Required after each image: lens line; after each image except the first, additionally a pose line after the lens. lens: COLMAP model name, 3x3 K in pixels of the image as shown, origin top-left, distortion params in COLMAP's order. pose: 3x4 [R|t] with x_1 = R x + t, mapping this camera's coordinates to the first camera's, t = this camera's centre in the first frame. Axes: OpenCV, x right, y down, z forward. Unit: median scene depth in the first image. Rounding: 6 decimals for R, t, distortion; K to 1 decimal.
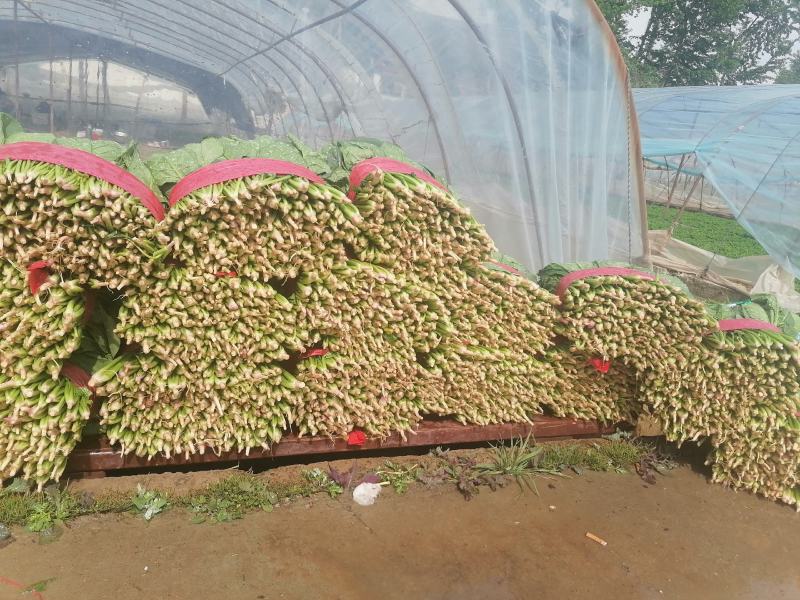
lens RADIAL K [[596.0, 0, 400.0], [0, 596.0, 300.0], [0, 0, 1]] dist [0.002204, -0.006643]
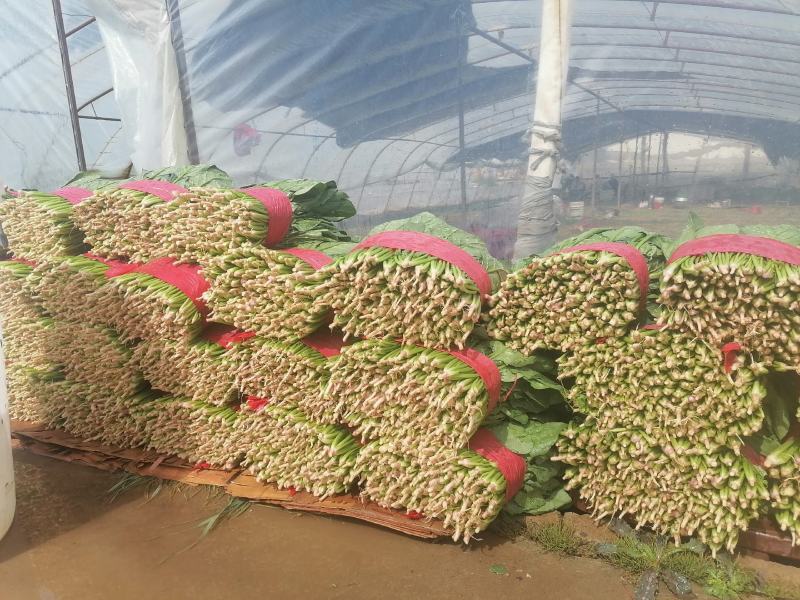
lens RADIAL K [[596.0, 0, 400.0], [0, 596.0, 300.0], [0, 0, 1]] dist [0.002204, -0.006643]
pose [[0.651338, -0.001246, -0.758787, -0.166440], [-0.076592, 0.994783, -0.067379, -0.022668], [0.754912, 0.102004, 0.647845, -0.166216]]
